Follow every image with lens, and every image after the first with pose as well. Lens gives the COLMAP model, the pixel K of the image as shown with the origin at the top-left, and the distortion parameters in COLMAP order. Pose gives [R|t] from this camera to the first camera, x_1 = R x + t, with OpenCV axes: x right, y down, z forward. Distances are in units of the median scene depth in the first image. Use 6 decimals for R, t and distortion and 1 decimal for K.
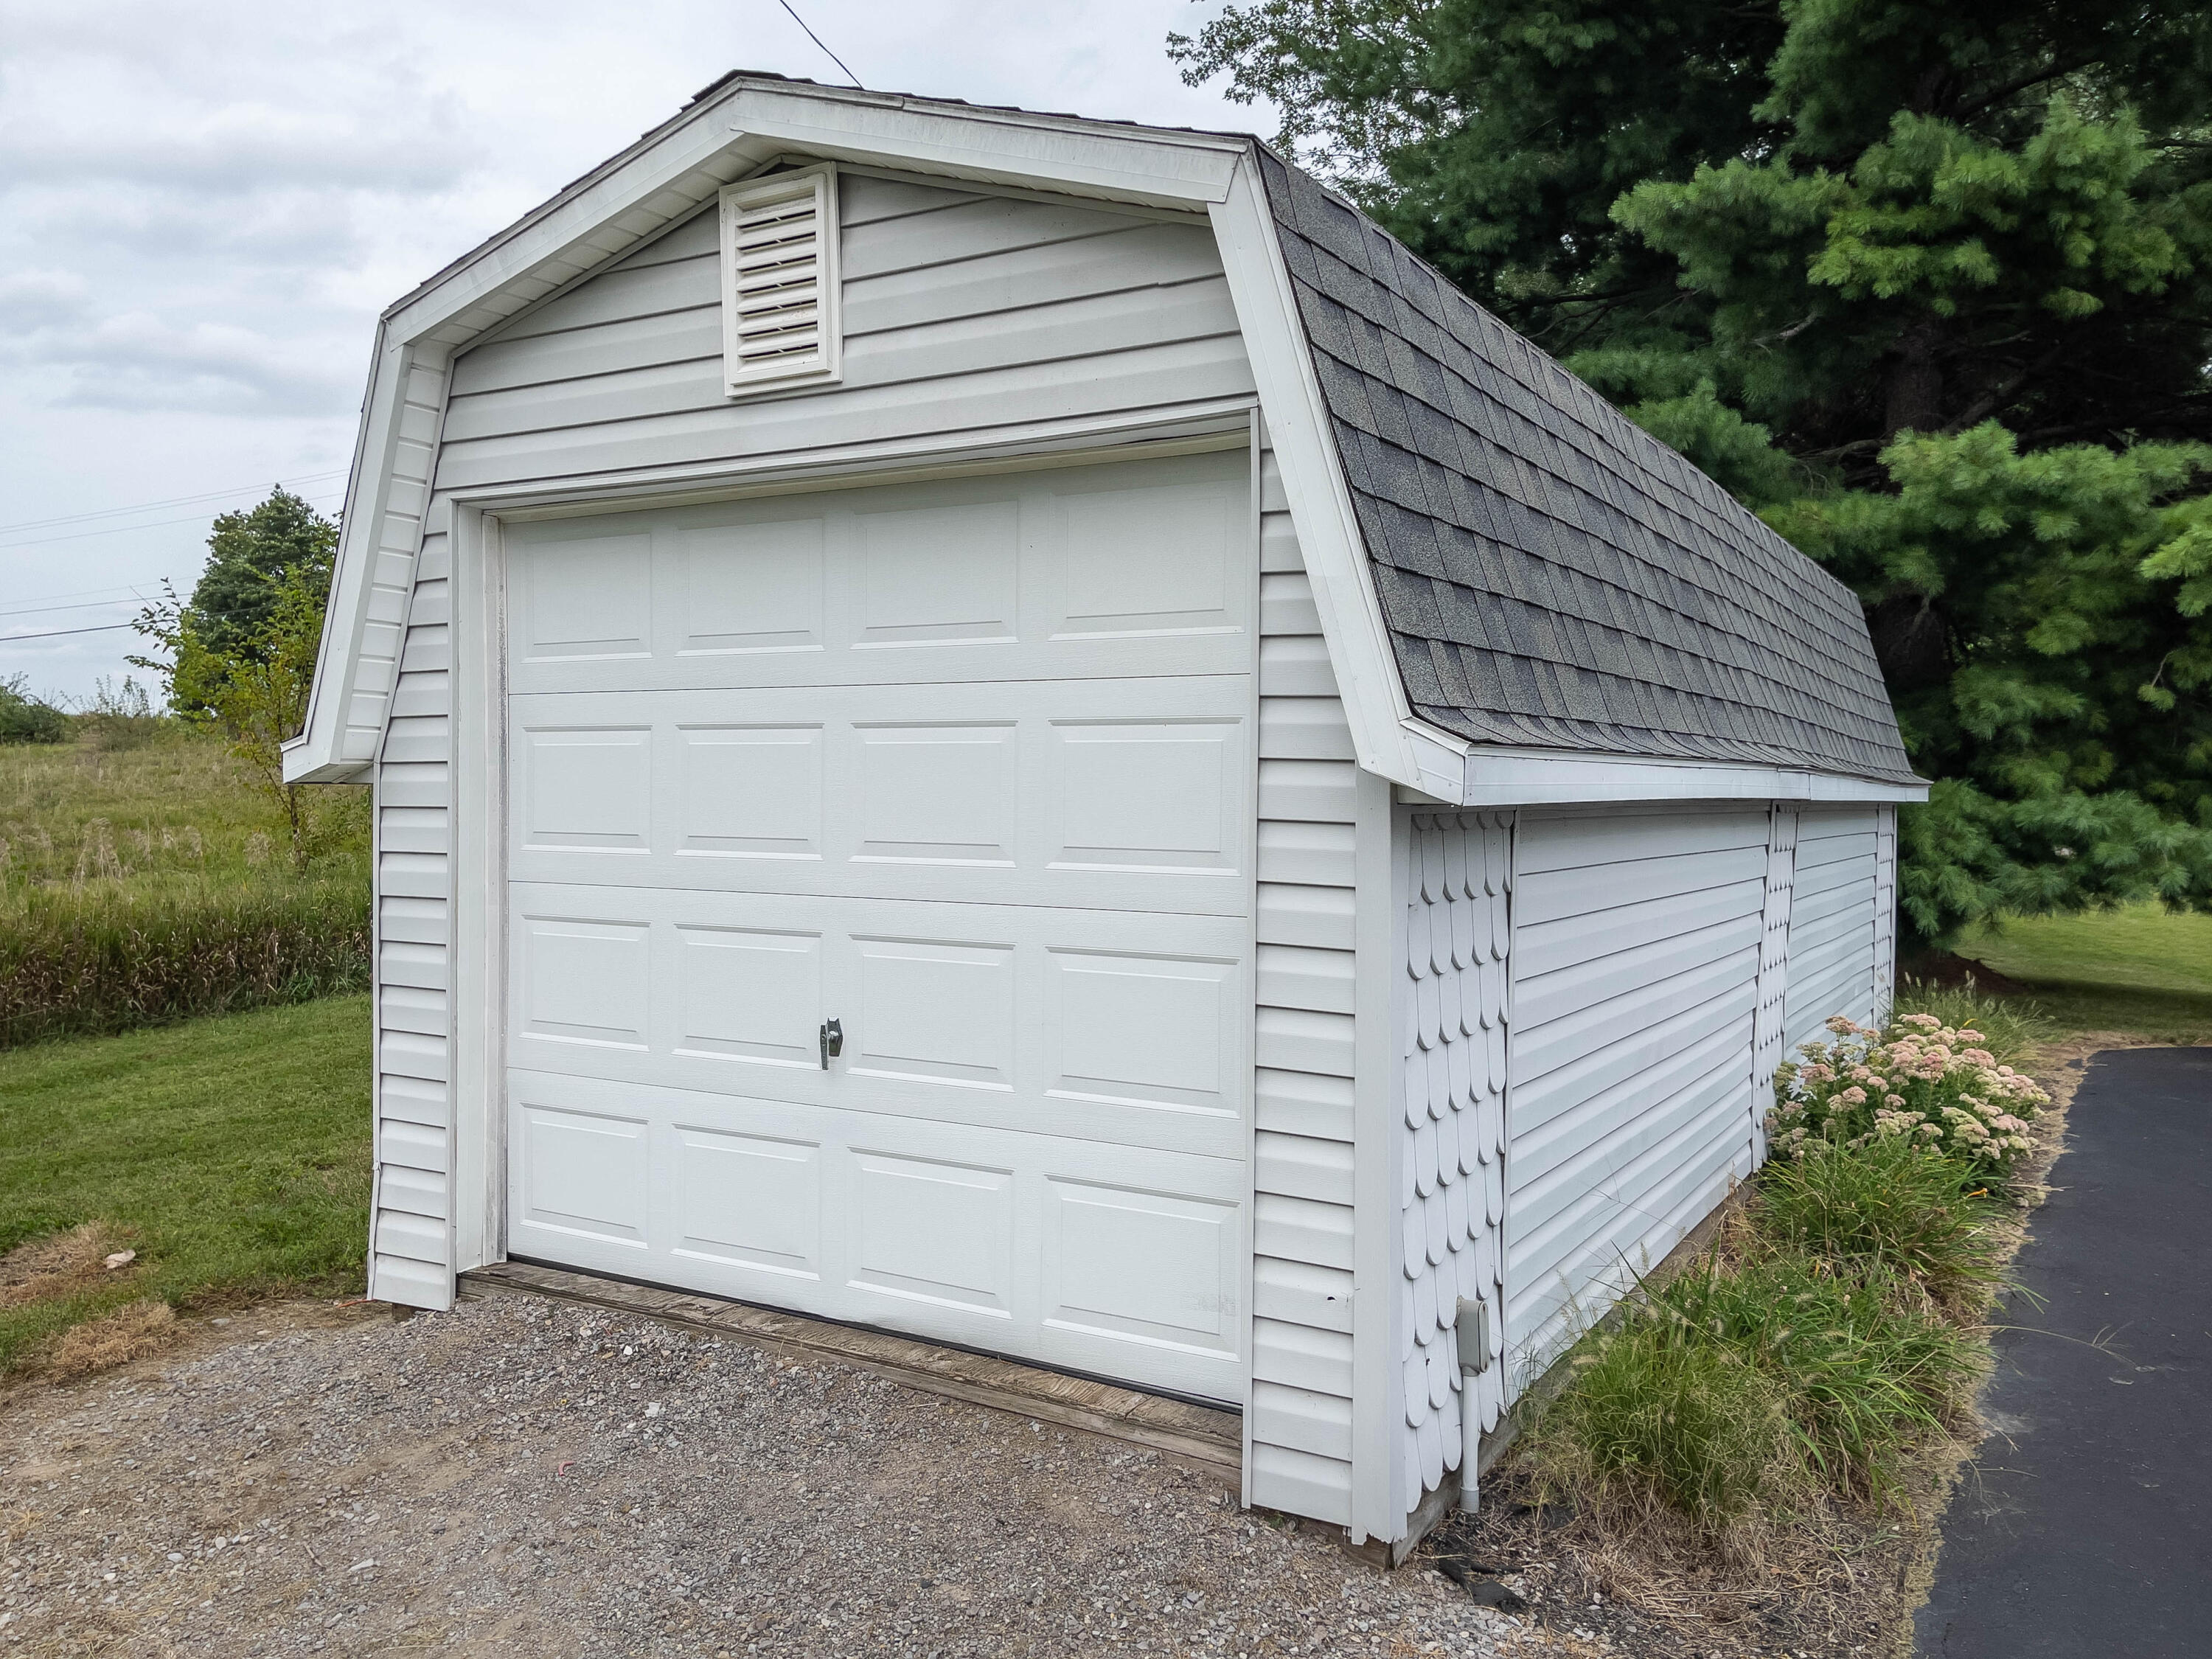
lens RADIAL K [[1717.0, 0, 1092.5], [0, 1717.0, 817.0], [0, 0, 1]] dist [0.059048, -0.030604]
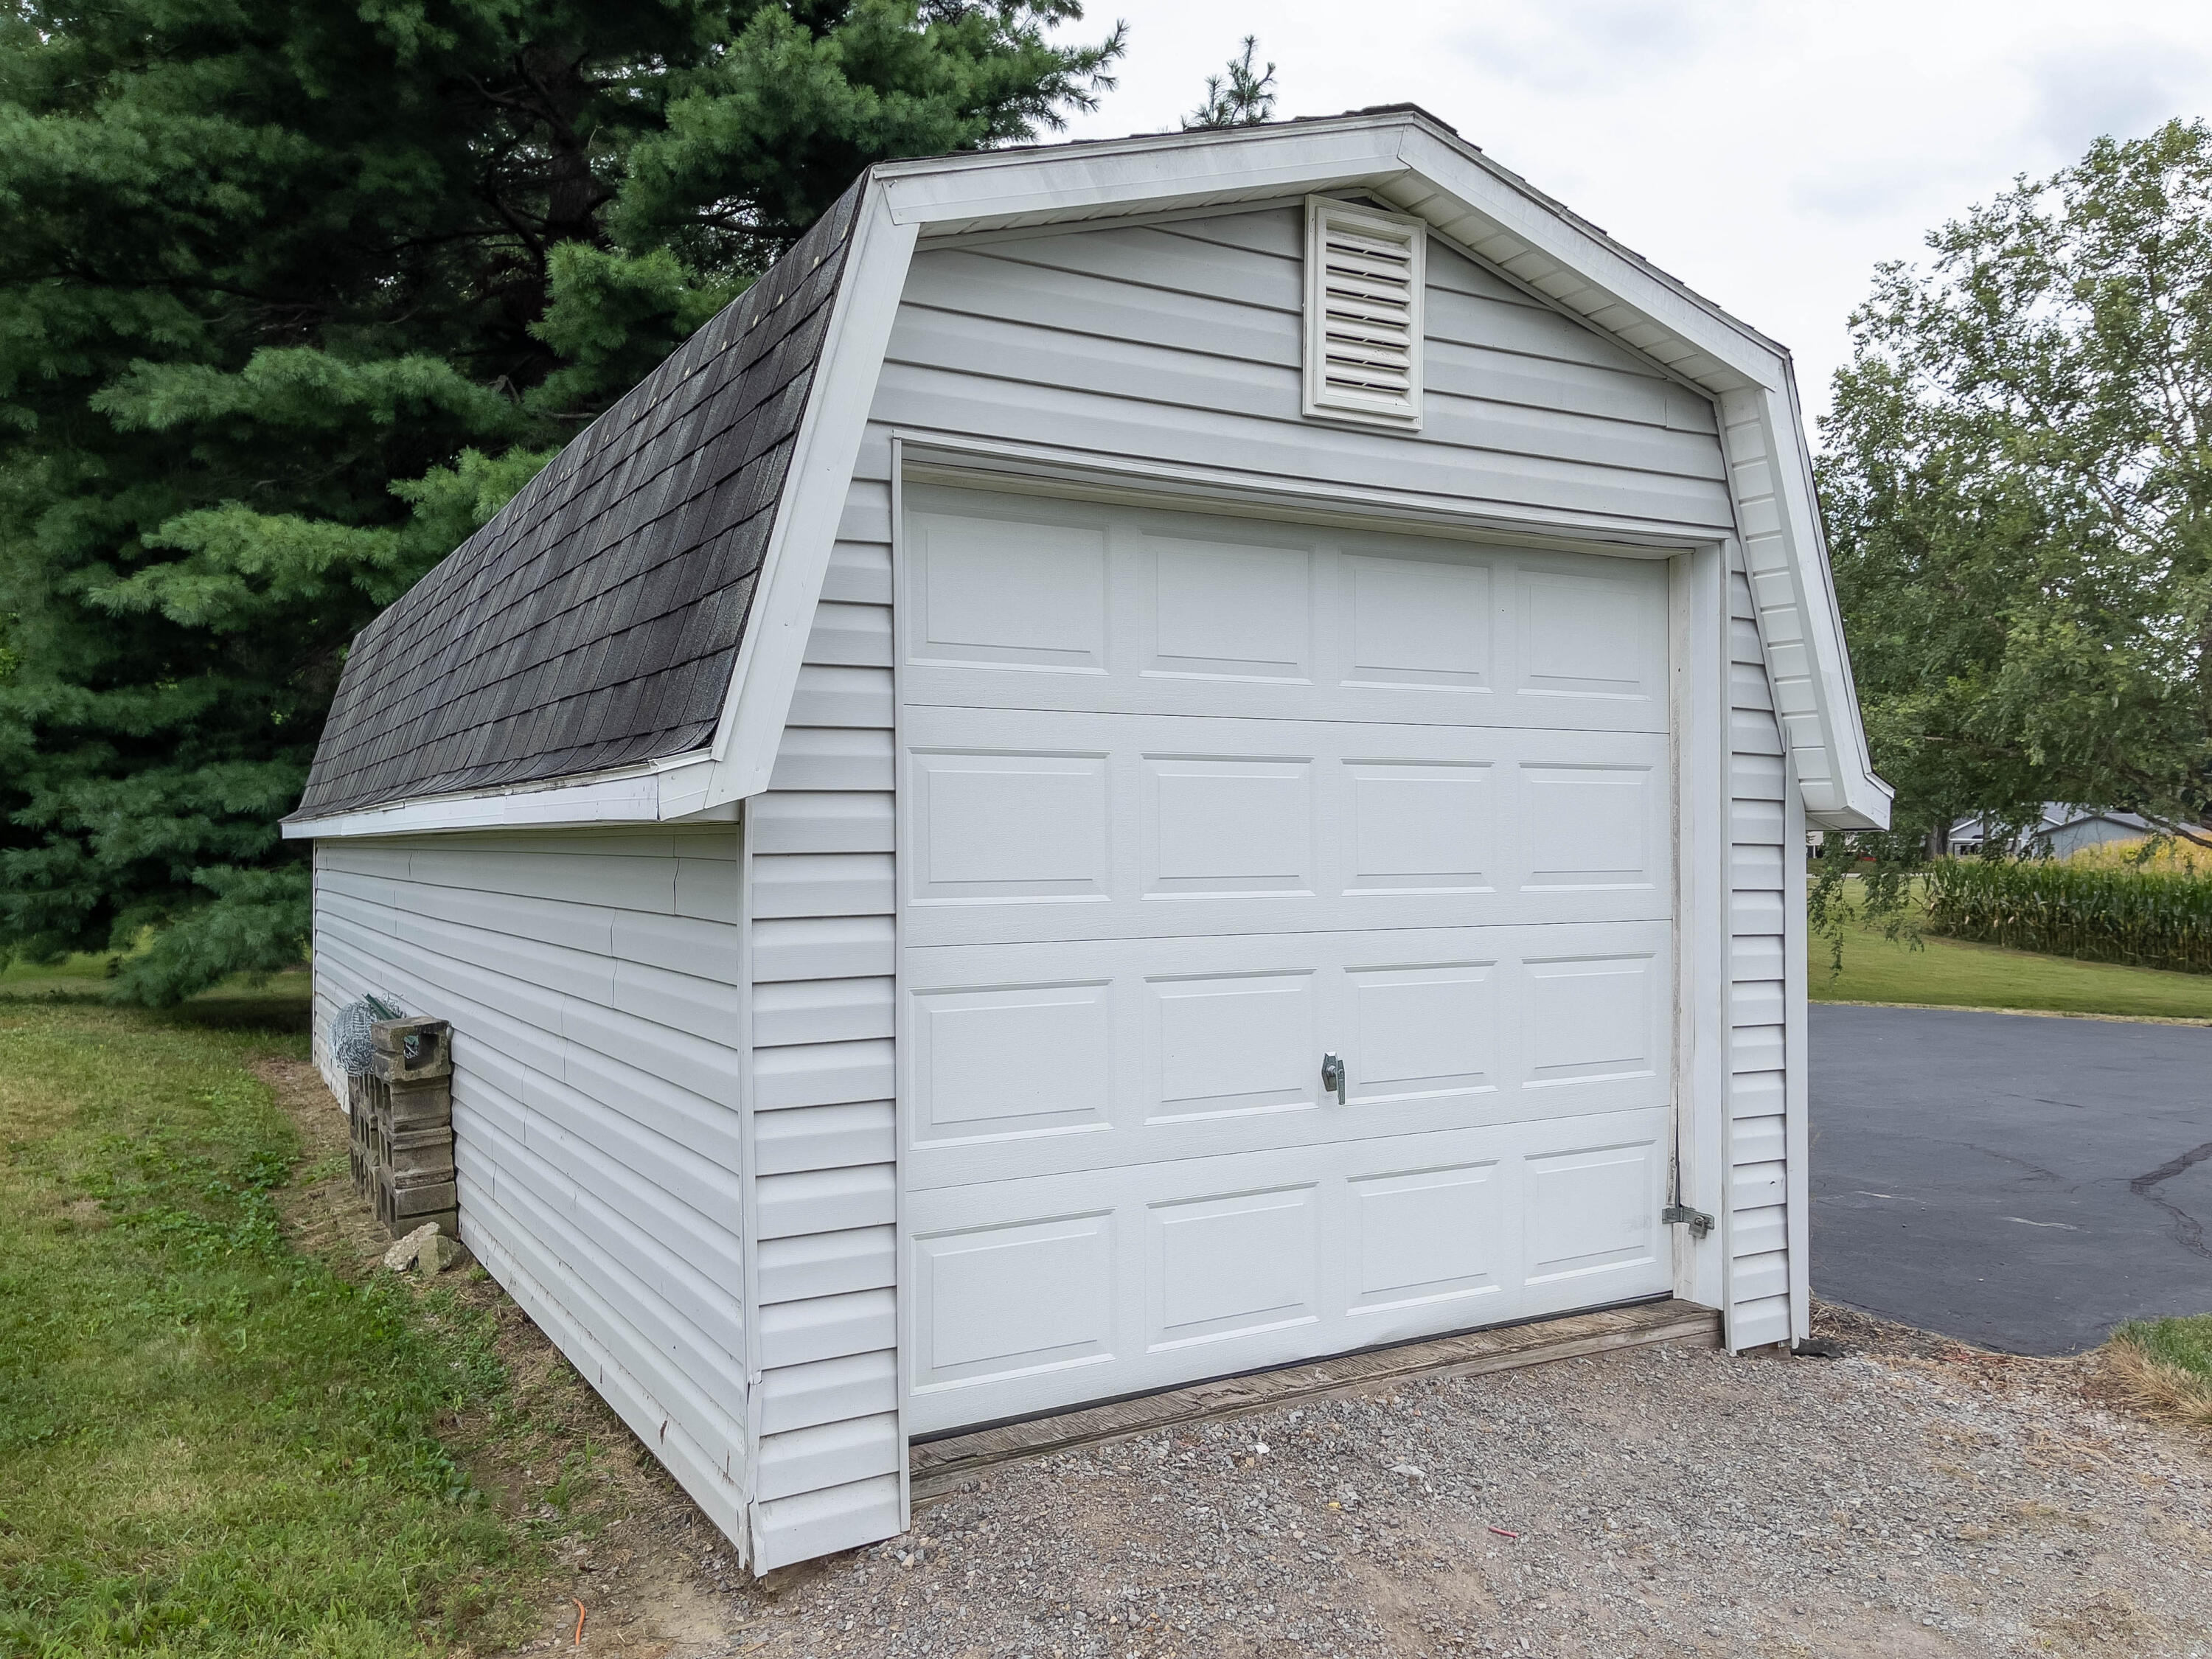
lens RADIAL K [[1717.0, 0, 1092.0], [0, 1717.0, 835.2], [0, 0, 1]] dist [0.059048, -0.030604]
pose [[0.489454, -0.014768, 0.871904, -1.140136], [0.016604, 0.999833, 0.007614, -0.020681], [-0.871871, 0.010750, 0.489618, 0.660251]]
